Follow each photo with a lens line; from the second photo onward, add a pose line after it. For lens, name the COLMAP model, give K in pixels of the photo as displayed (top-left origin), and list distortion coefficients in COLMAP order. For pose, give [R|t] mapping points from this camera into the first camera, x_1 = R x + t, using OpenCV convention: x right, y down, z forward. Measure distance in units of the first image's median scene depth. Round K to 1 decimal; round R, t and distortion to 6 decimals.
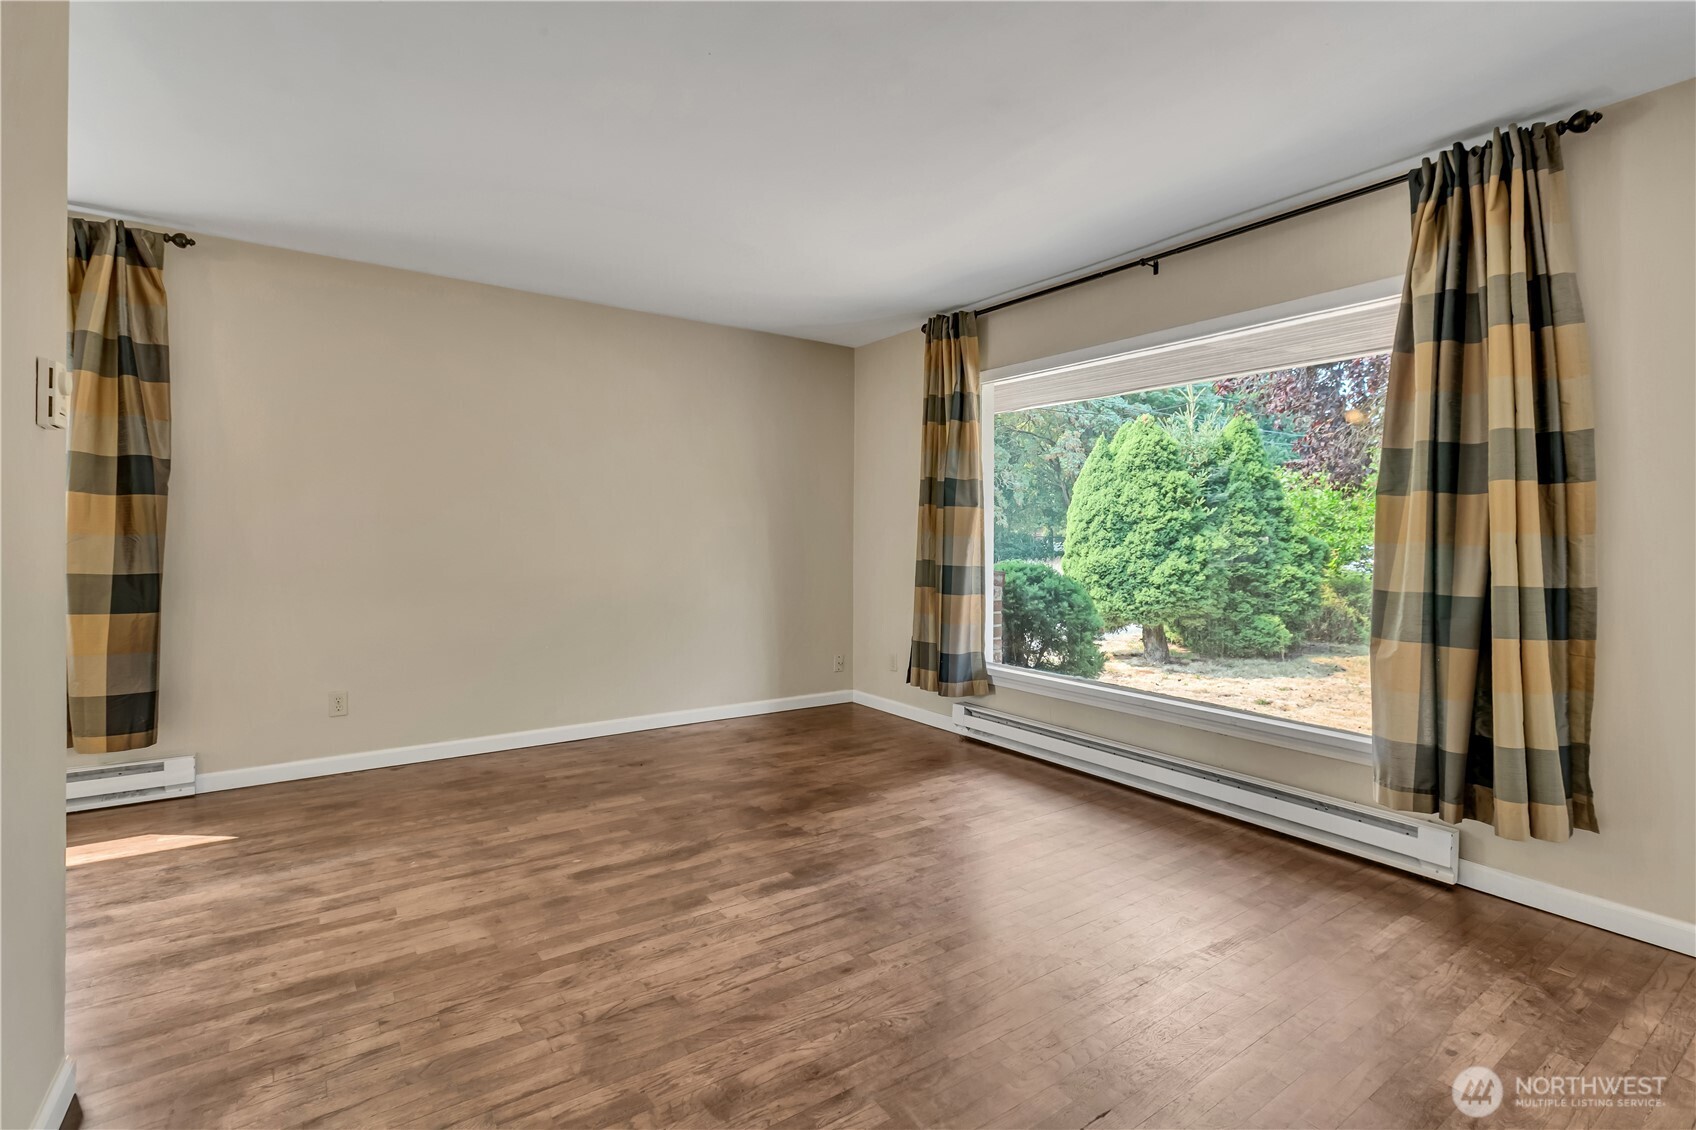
lens RADIAL K [[799.8, 0, 896.3], [0, 799.8, 552.2], [0, 0, 1]] dist [0.003268, 0.000097]
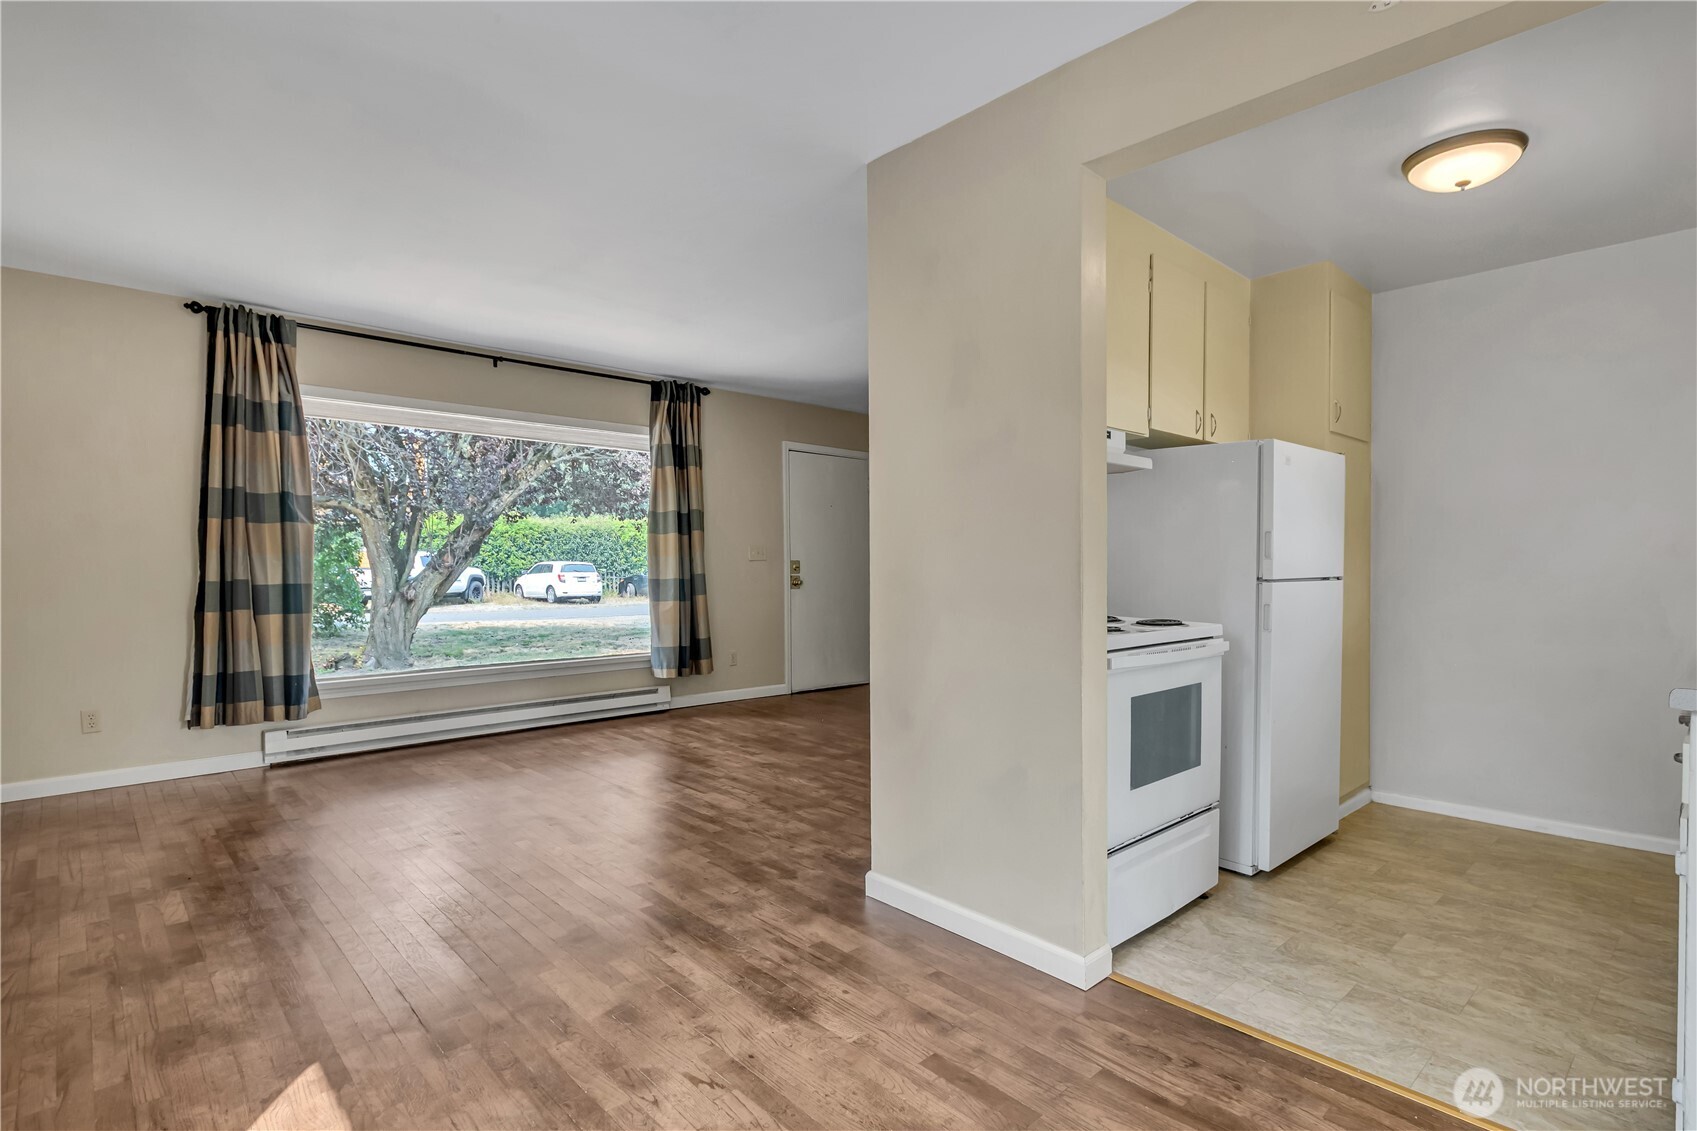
lens RADIAL K [[828.9, 0, 856.2], [0, 828.9, 559.1], [0, 0, 1]] dist [0.000257, -0.000050]
pose [[-0.115700, -0.011961, 0.993212, -1.577901], [0.011980, 0.999838, 0.013436, -0.027144], [-0.993212, 0.013453, -0.115538, 0.702255]]
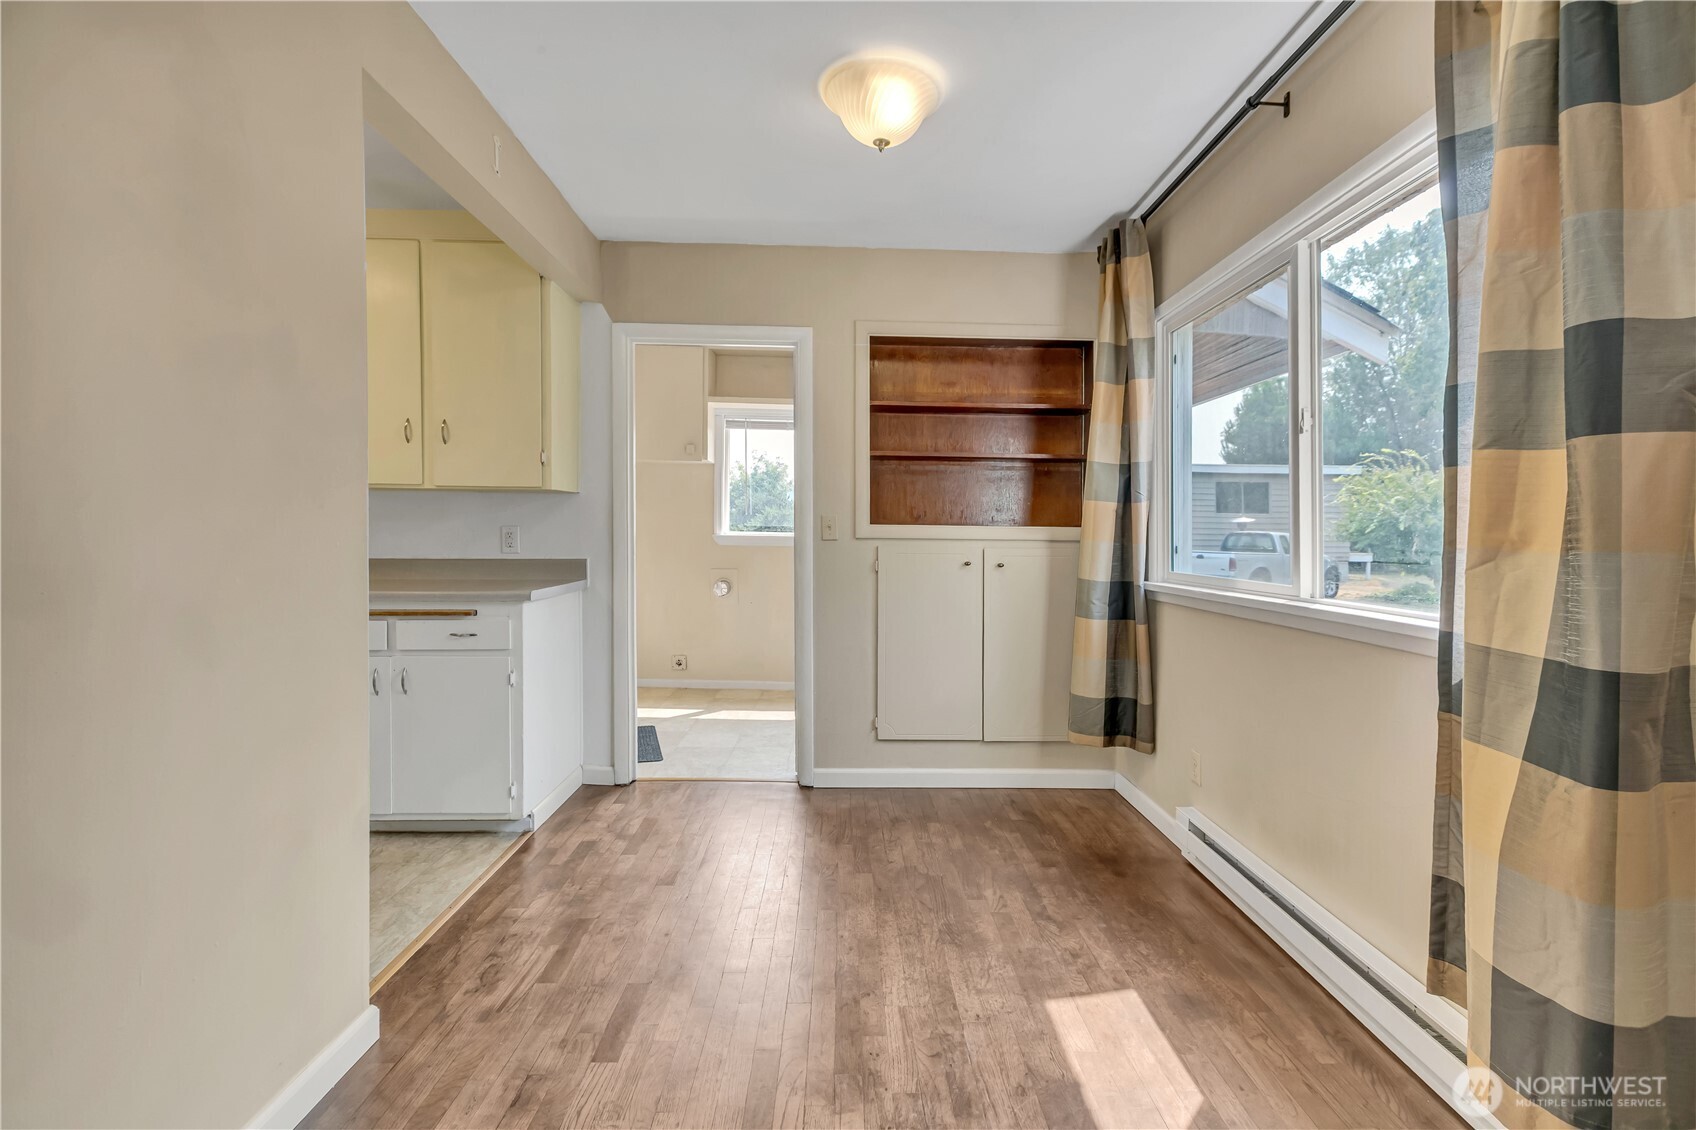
lens RADIAL K [[768.7, 0, 855.7], [0, 768.7, 534.1], [0, 0, 1]] dist [0.001619, 0.000088]
pose [[-0.585369, -0.011080, -0.810691, -0.551195], [-0.027516, 0.999602, 0.006206, -0.026342], [0.810300, 0.025940, -0.585441, 1.065064]]
